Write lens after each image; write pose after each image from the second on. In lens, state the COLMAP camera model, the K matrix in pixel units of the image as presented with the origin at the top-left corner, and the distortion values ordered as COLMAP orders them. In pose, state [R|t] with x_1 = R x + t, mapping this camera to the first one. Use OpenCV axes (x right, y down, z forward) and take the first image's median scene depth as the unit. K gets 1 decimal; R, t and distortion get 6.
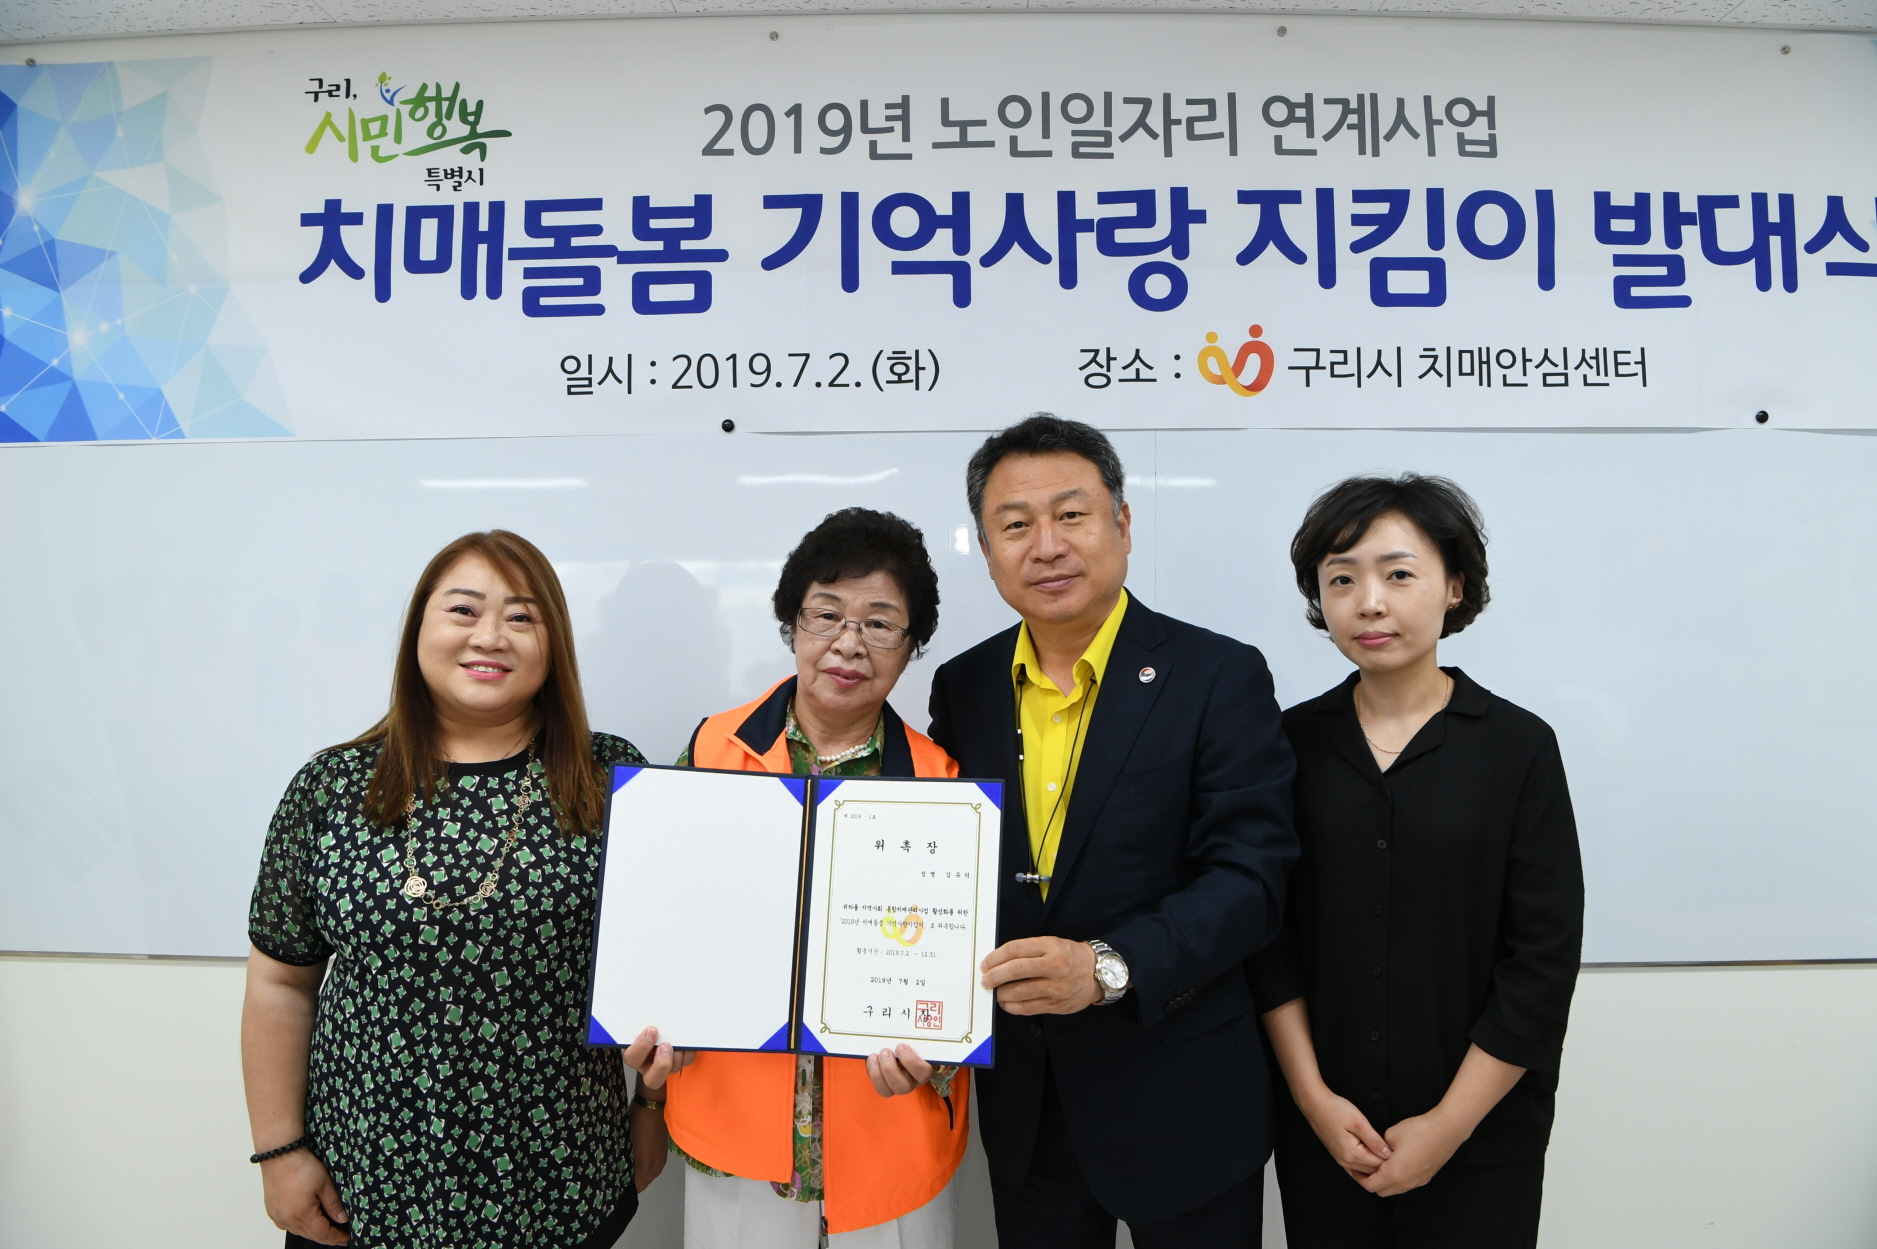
lens RADIAL K [[1291.8, 0, 939.0], [0, 1291.8, 644.4], [0, 0, 1]] dist [-0.081598, 0.016205]
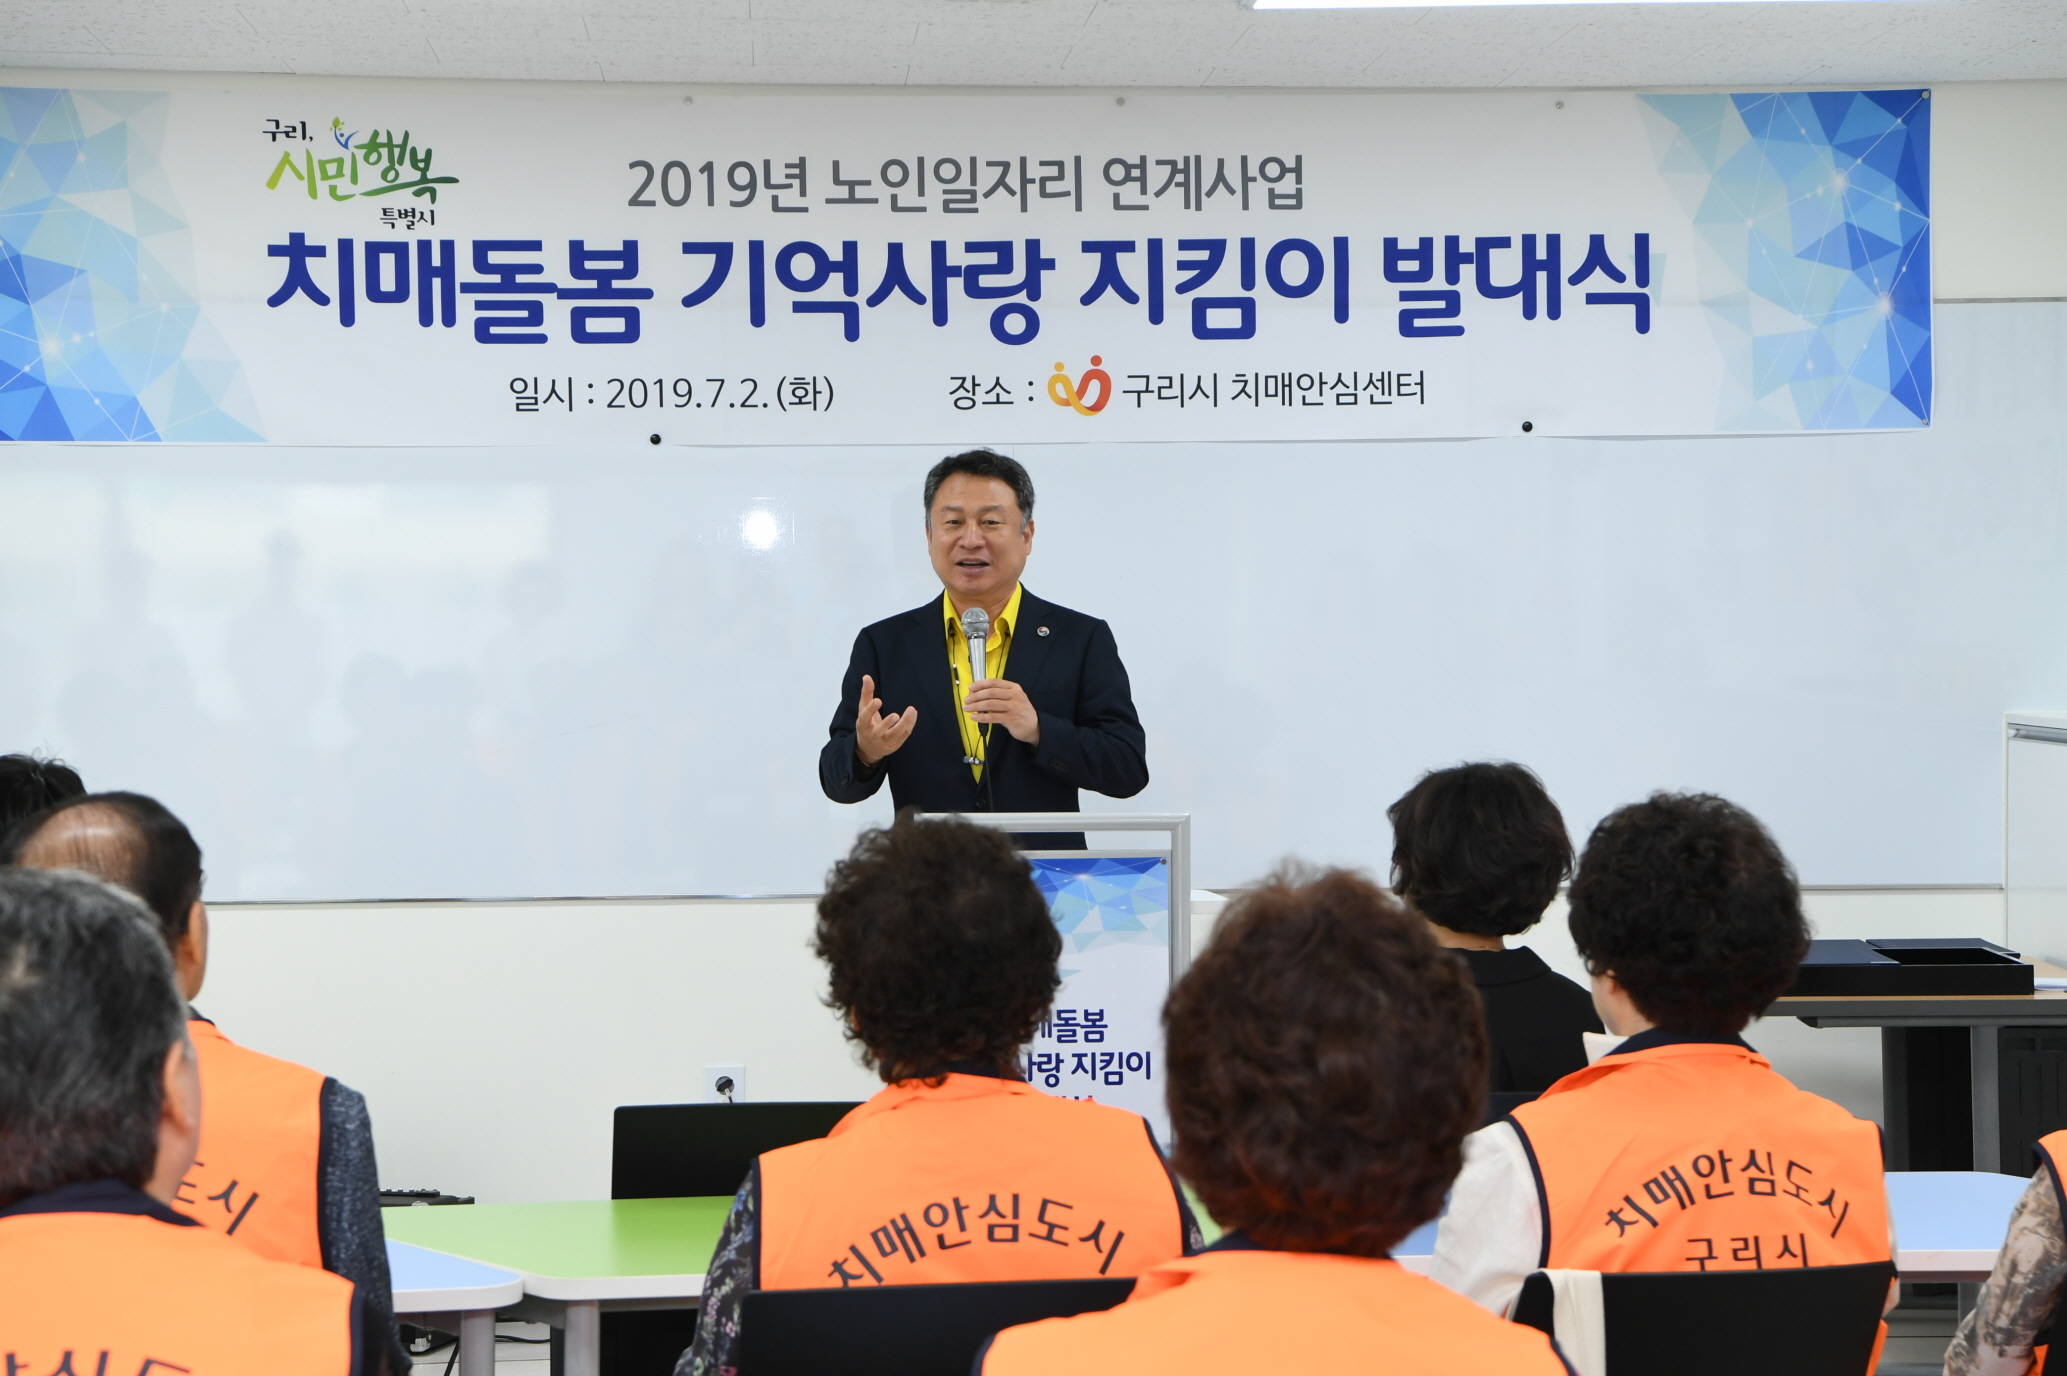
lens RADIAL K [[3892.3, 0, 1046.9], [0, 3892.3, 714.4], [0, 0, 1]] dist [0.277246, 0.313946]
pose [[0.996354, -0.006724, 0.085050, -0.113068], [0.005650, 0.999901, 0.012862, 0.040509], [-0.085128, -0.012334, 0.996294, -2.651252]]
